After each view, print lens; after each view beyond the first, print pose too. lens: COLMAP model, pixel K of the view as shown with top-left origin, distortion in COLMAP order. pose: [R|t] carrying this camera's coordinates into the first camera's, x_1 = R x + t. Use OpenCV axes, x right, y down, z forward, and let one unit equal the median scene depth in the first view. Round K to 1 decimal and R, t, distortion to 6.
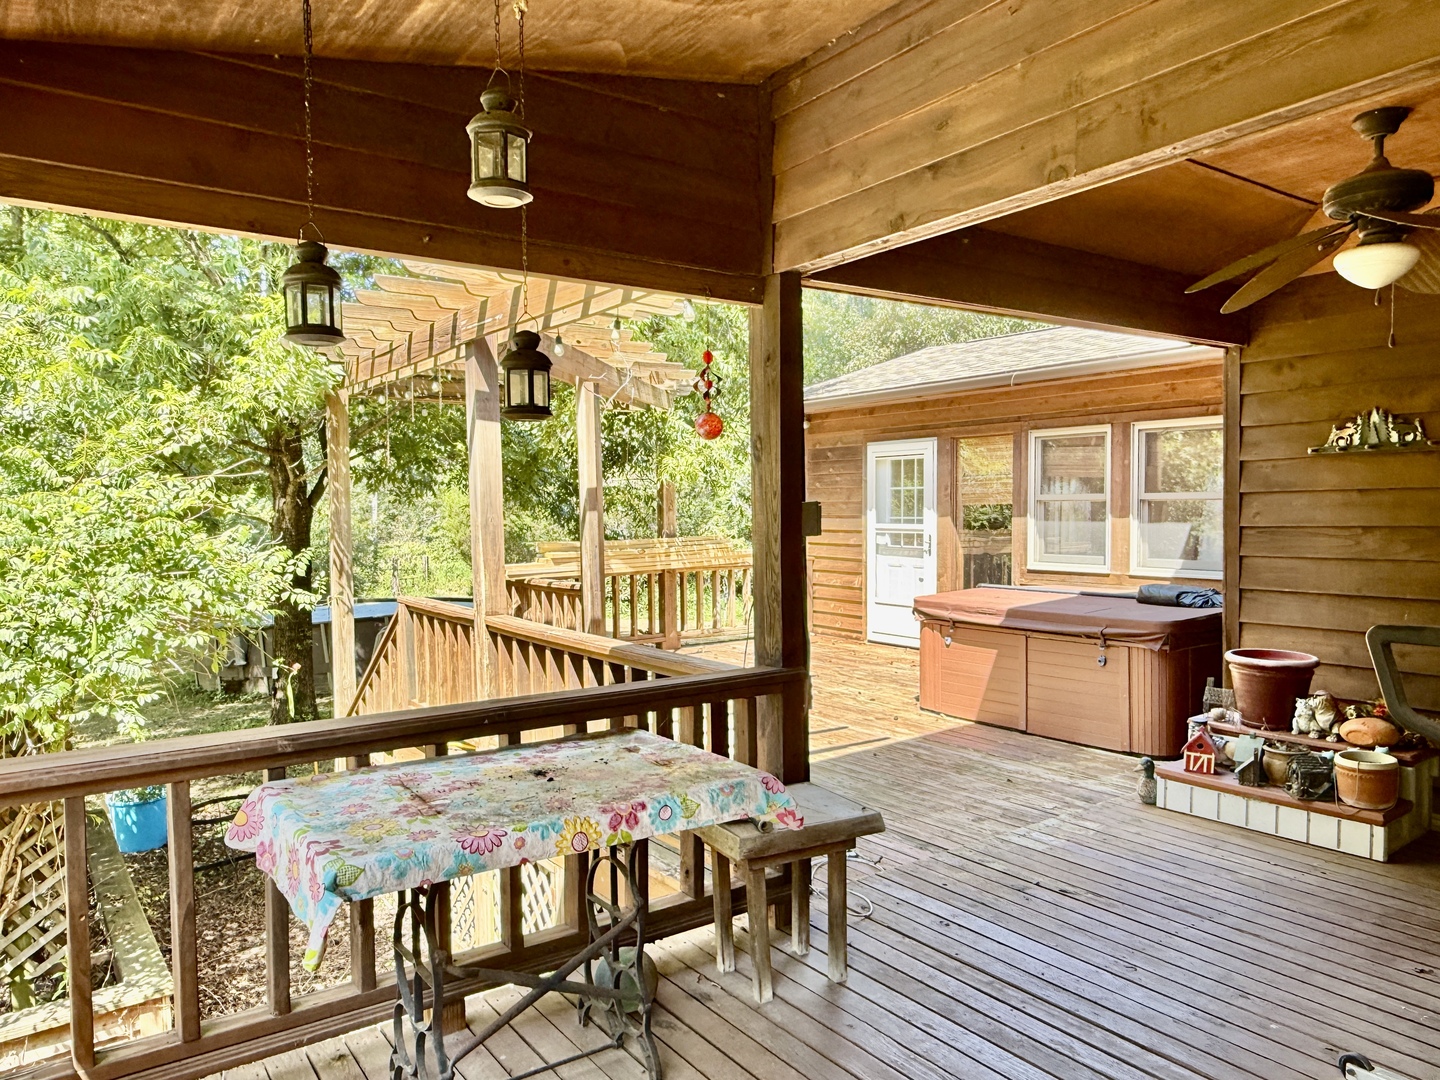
lens RADIAL K [[989.0, 0, 720.0], [0, 989.0, 540.0], [0, 0, 1]] dist [0.009677, 0.001186]
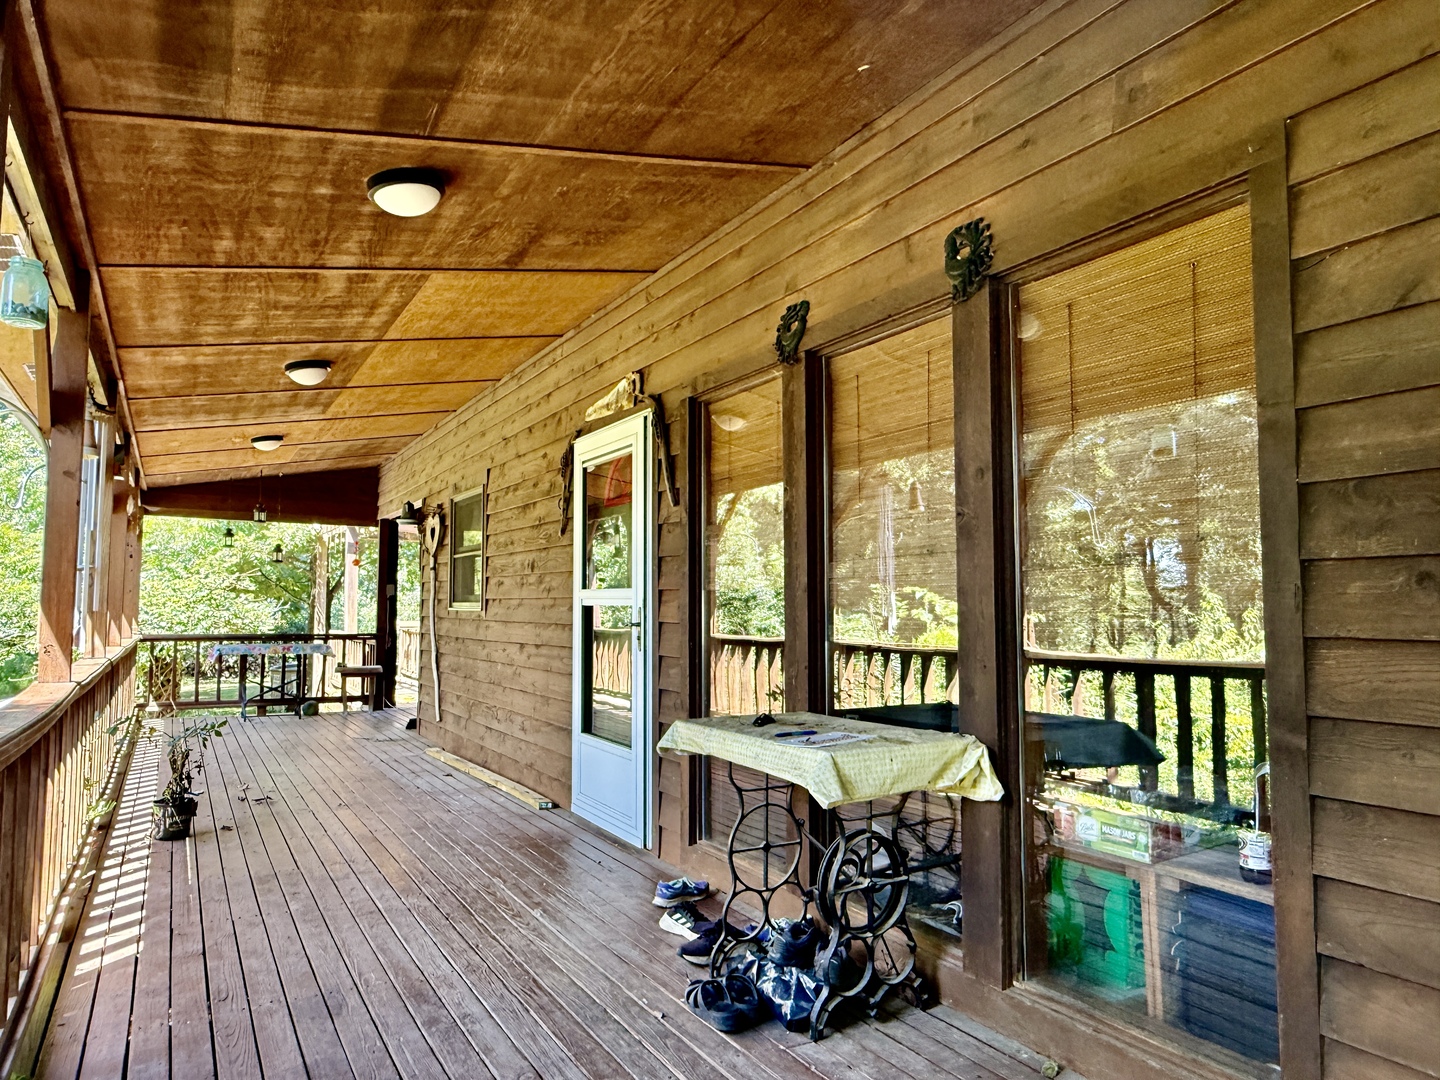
lens RADIAL K [[989.0, 0, 720.0], [0, 989.0, 540.0], [0, 0, 1]] dist [0.009677, 0.001186]
pose [[0.993494, 0.013609, -0.113067, 1.274851], [-0.025907, 0.993812, -0.108016, 0.115121], [0.110897, 0.110242, 0.987699, -1.785786]]
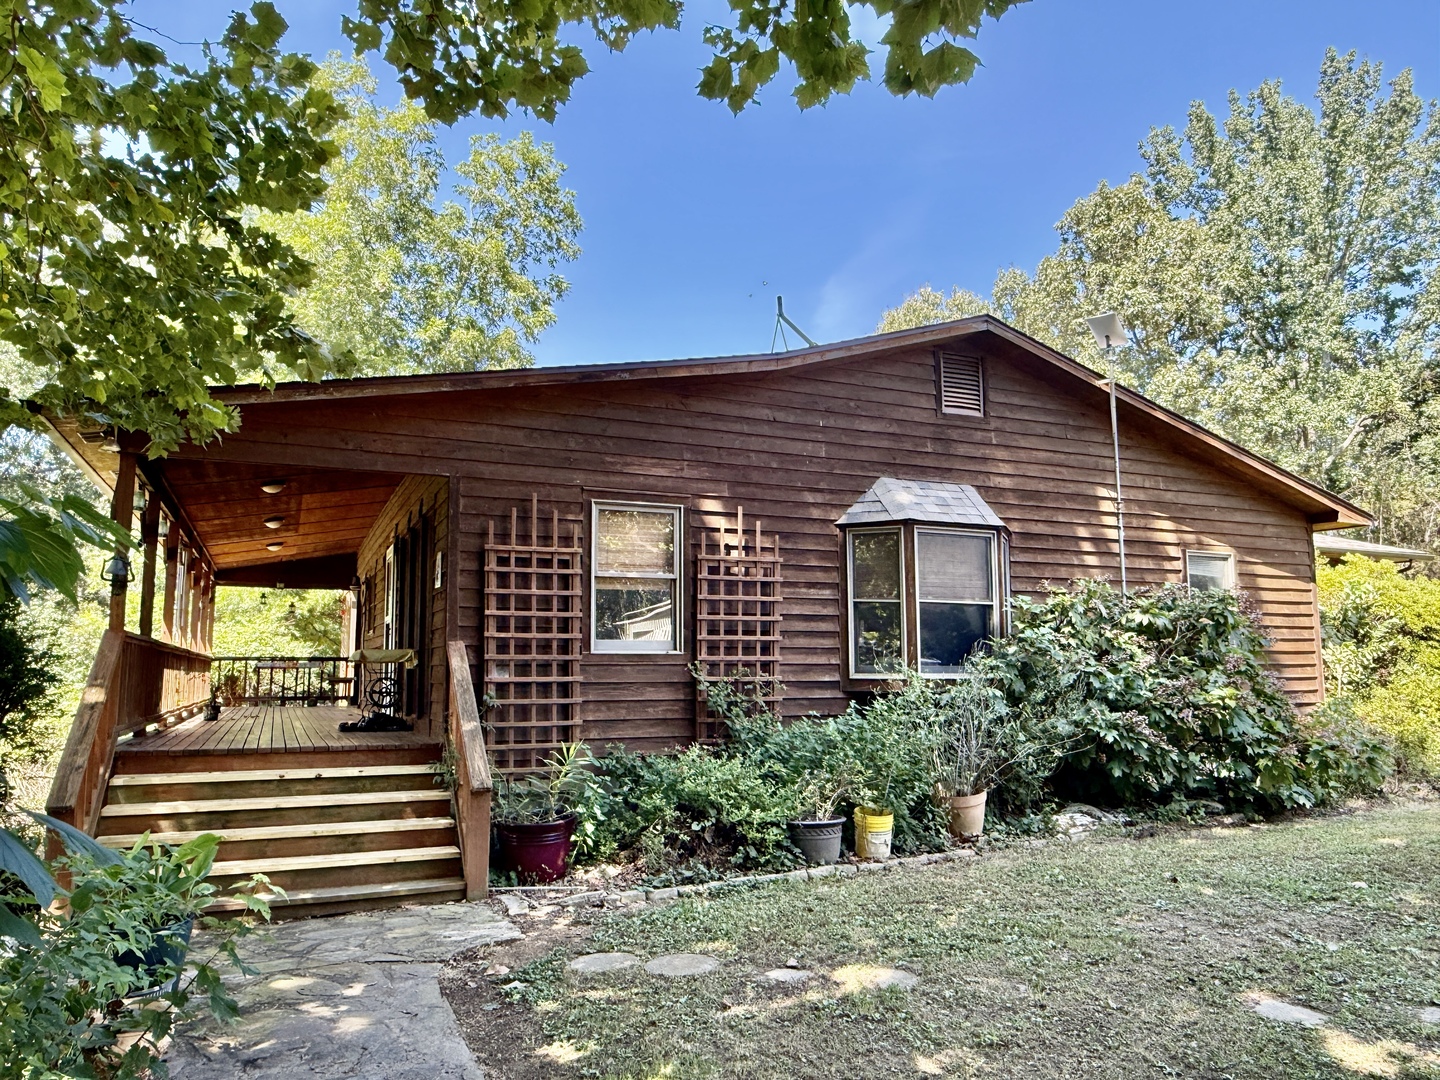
lens RADIAL K [[1021.3, 0, 720.0], [0, 1021.3, 540.0], [0, 0, 1]] dist [-0.003138, -0.000913]
pose [[0.979128, -0.017240, -0.202513, 2.796969], [-0.016579, 0.986301, -0.164120, 0.342437], [0.202568, 0.164052, 0.965429, -3.590328]]
